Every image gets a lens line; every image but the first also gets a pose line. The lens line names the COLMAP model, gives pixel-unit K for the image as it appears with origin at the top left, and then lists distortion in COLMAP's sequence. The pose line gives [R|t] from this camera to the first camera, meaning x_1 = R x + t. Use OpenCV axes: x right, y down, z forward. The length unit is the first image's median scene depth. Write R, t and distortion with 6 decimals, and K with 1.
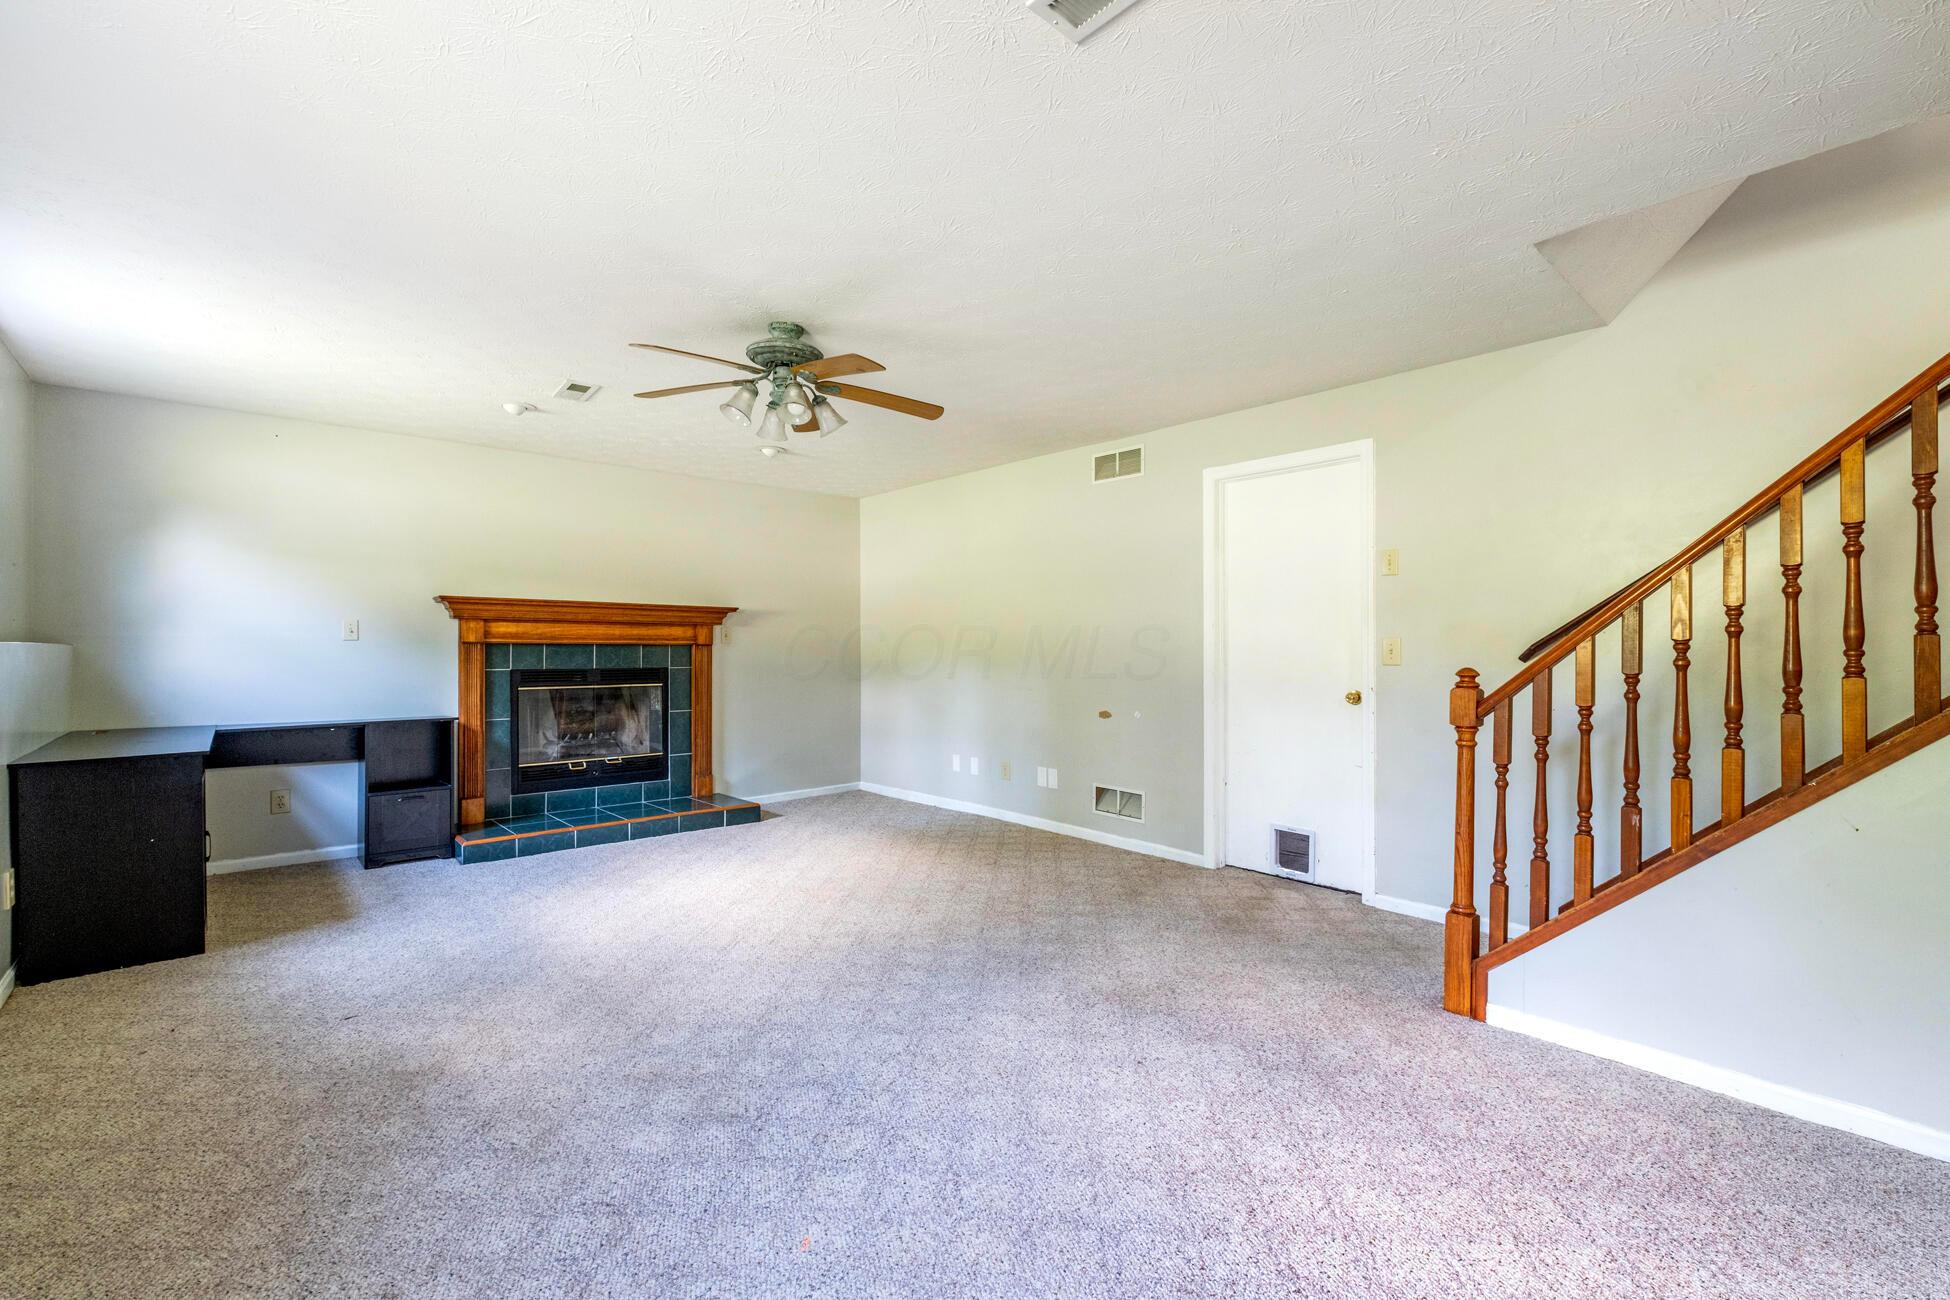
lens RADIAL K [[820.7, 0, 986.0], [0, 820.7, 666.3], [0, 0, 1]] dist [-0.005767, 0.002472]
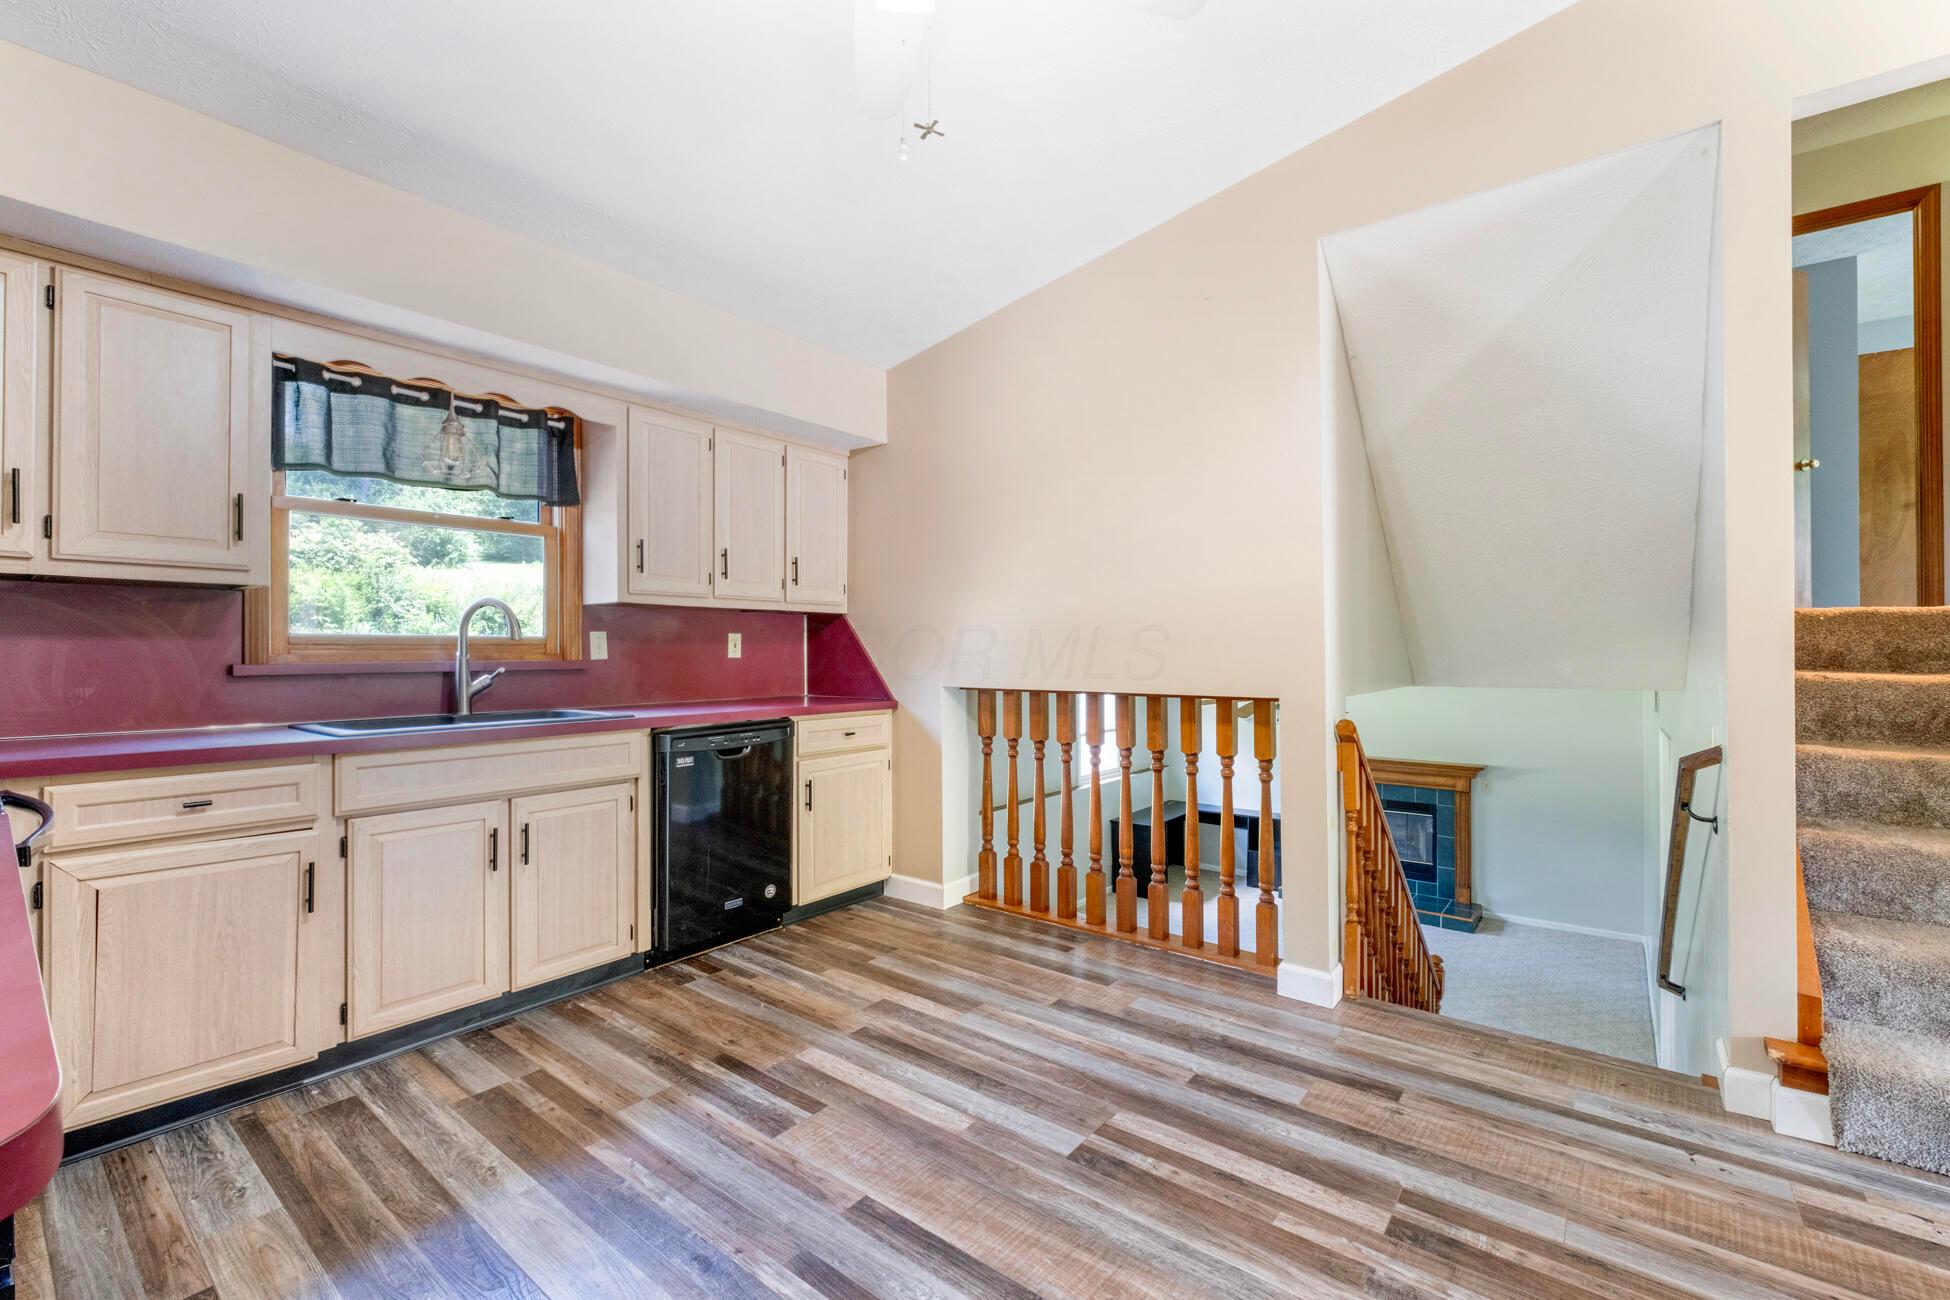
lens RADIAL K [[820.7, 0, 974.9], [0, 820.7, 654.3], [0, 0, 1]] dist [-0.005767, 0.002472]
pose [[0.171980, 0.004280, -0.985091, 1.135118], [-0.027841, 0.999612, -0.000518, -0.306641], [0.984707, 0.027515, 0.172033, -0.051434]]
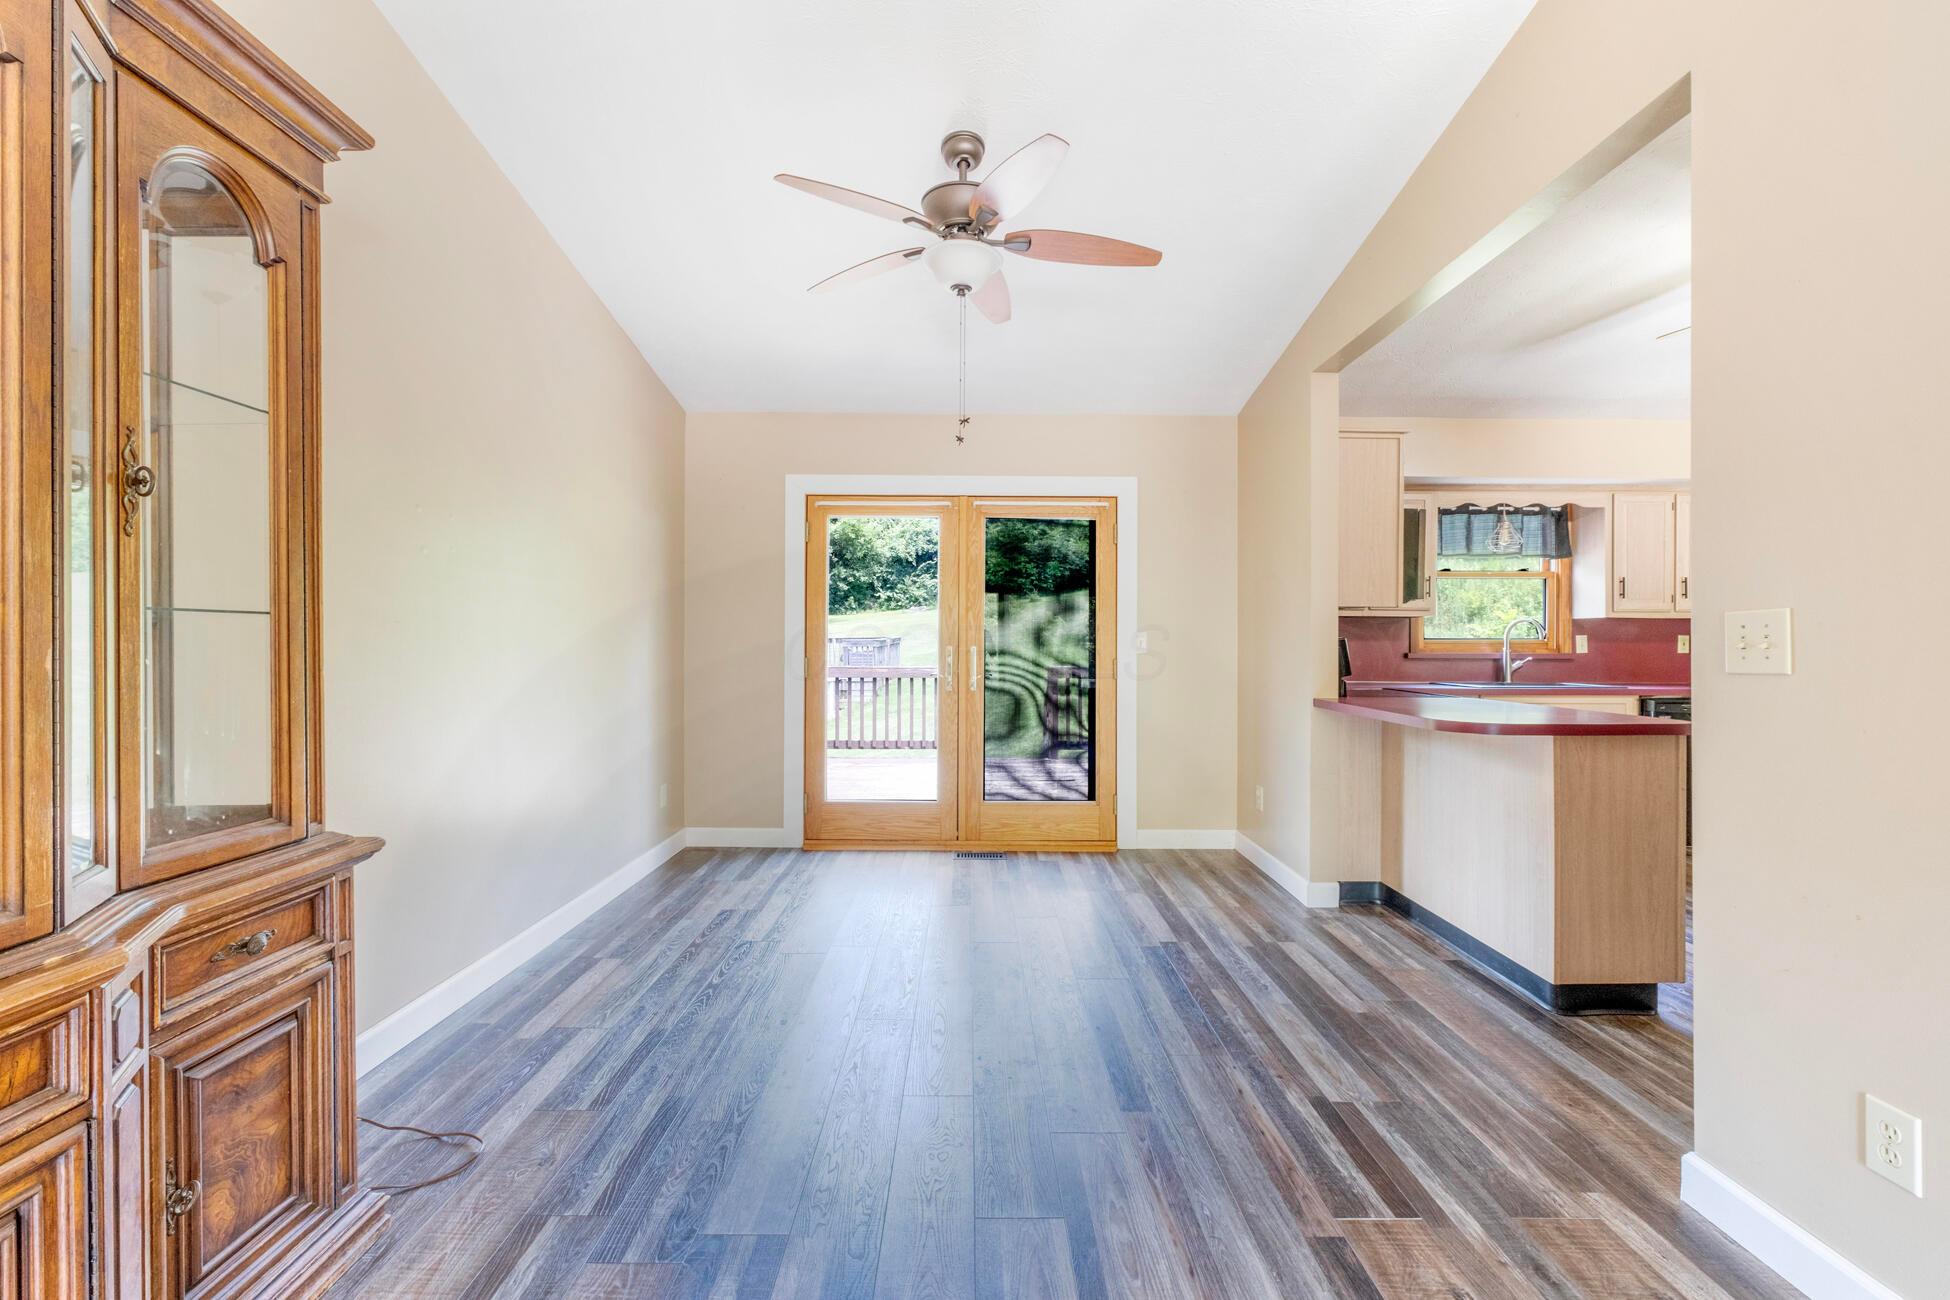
lens RADIAL K [[820.7, 0, 975.6], [0, 820.7, 648.8], [0, 0, 1]] dist [-0.005767, 0.002472]
pose [[-0.670713, 0.003220, -0.741710, 1.846469], [-0.026703, 0.999237, 0.028485, -0.309186], [0.741236, 0.038911, -0.670115, -0.123725]]
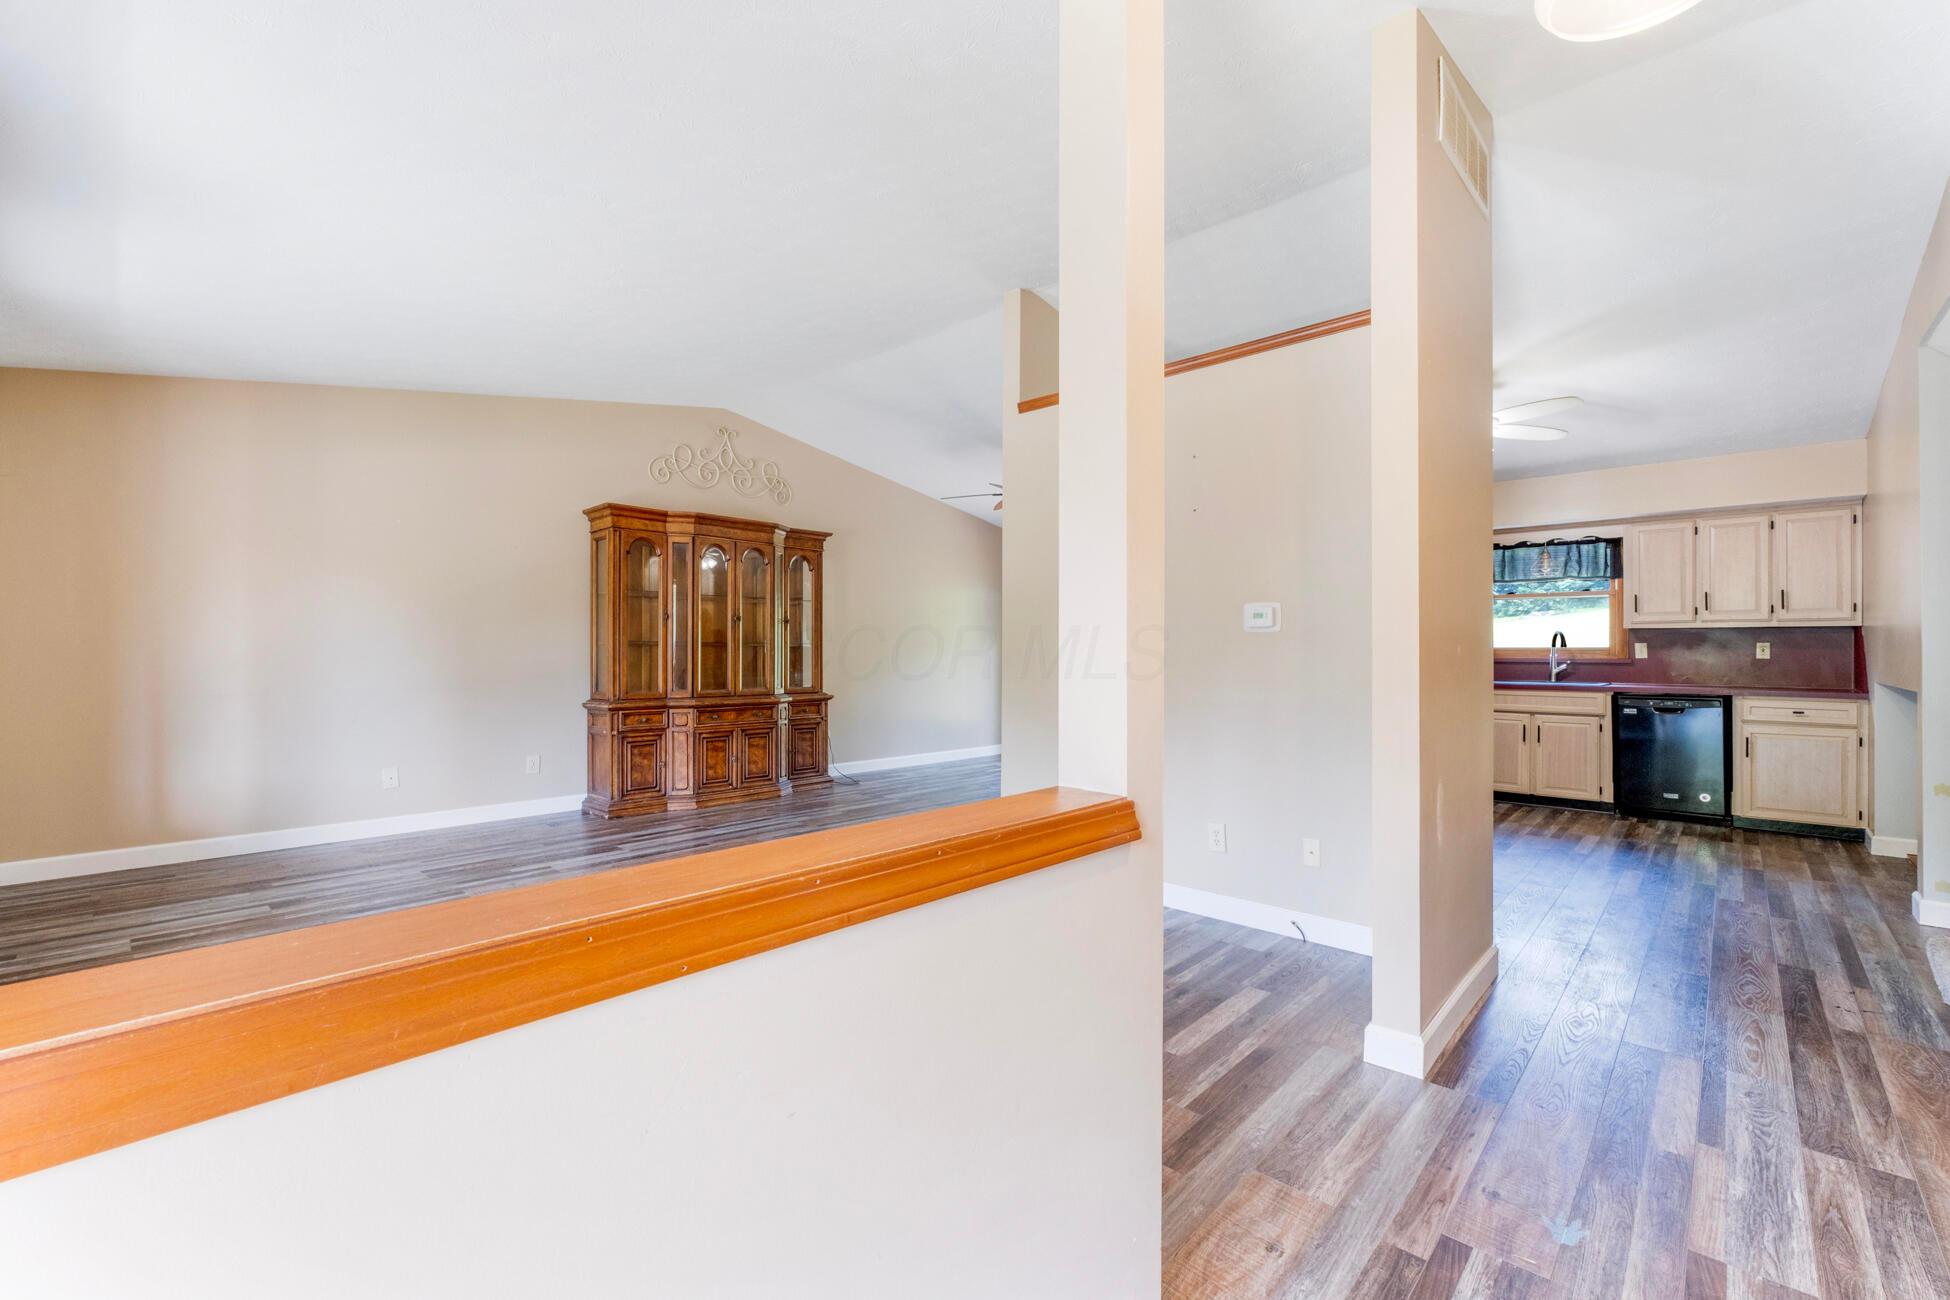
lens RADIAL K [[820.7, 0, 976.3], [0, 820.7, 645.8], [0, 0, 1]] dist [-0.005767, 0.002472]
pose [[-0.996548, -0.001640, -0.082997, 1.598942], [-0.003708, 0.999686, 0.024768, -0.346520], [0.082930, 0.024990, -0.996242, 1.097966]]
